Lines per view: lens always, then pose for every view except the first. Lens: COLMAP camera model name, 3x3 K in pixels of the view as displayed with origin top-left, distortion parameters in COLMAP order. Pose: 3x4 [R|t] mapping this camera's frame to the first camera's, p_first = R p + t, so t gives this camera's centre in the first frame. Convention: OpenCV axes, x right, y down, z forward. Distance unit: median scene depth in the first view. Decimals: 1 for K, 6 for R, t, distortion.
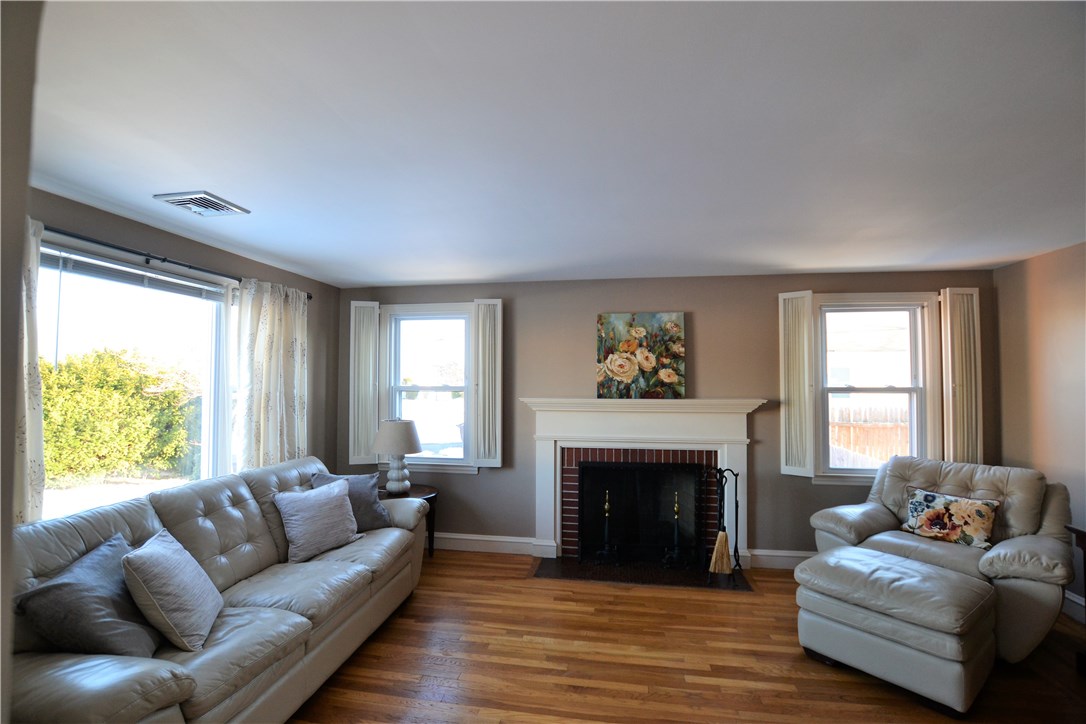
lens RADIAL K [[484.8, 0, 536.5], [0, 484.8, 365.7], [0, 0, 1]] dist [-0.031796, 0.003109]
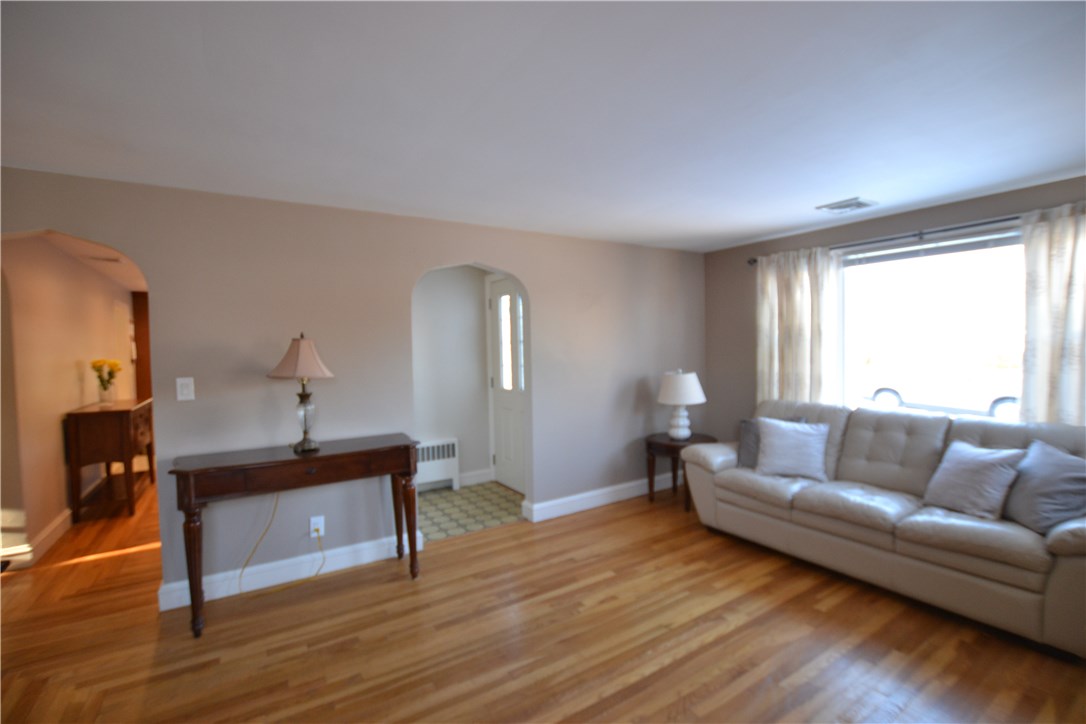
lens RADIAL K [[484.8, 0, 546.2], [0, 484.8, 365.4], [0, 0, 1]] dist [-0.031796, 0.003109]
pose [[-0.738597, 0.041323, -0.672879, 0.544035], [0.042329, 0.998993, 0.014887, 0.042893], [0.672817, -0.017487, -0.739602, 0.838199]]
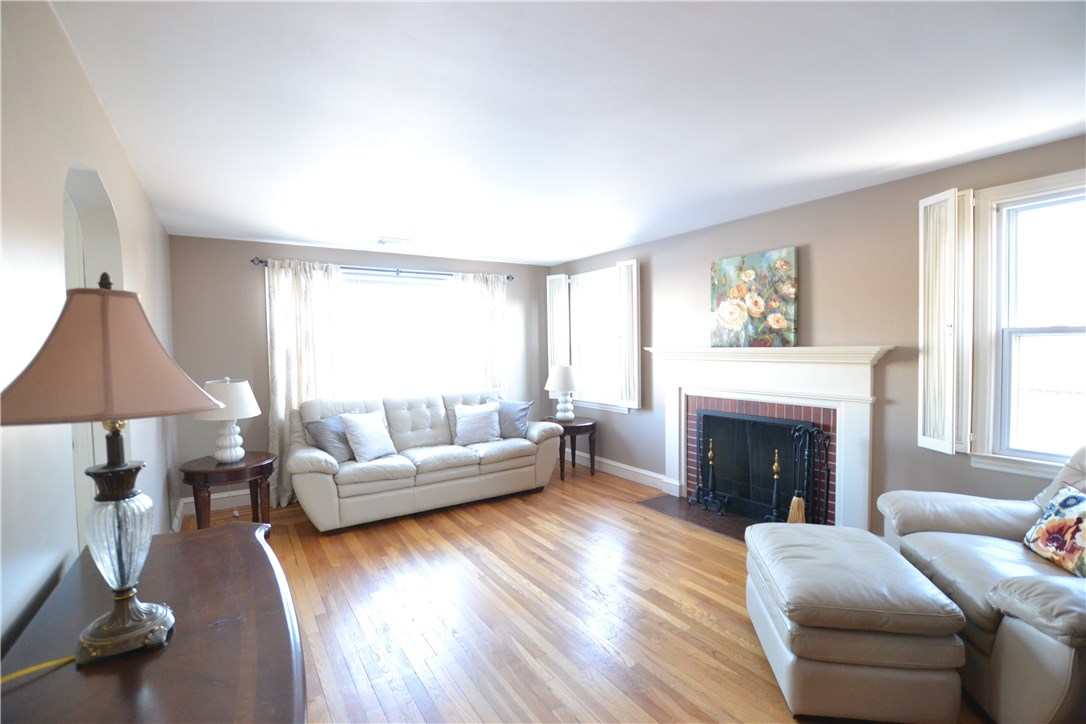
lens RADIAL K [[484.8, 0, 535.1], [0, 484.8, 362.9], [0, 0, 1]] dist [-0.031796, 0.003109]
pose [[0.670977, 0.014517, -0.741336, 0.629527], [0.042269, 0.997434, 0.057789, 0.027480], [0.740272, -0.070111, 0.668642, 0.072145]]
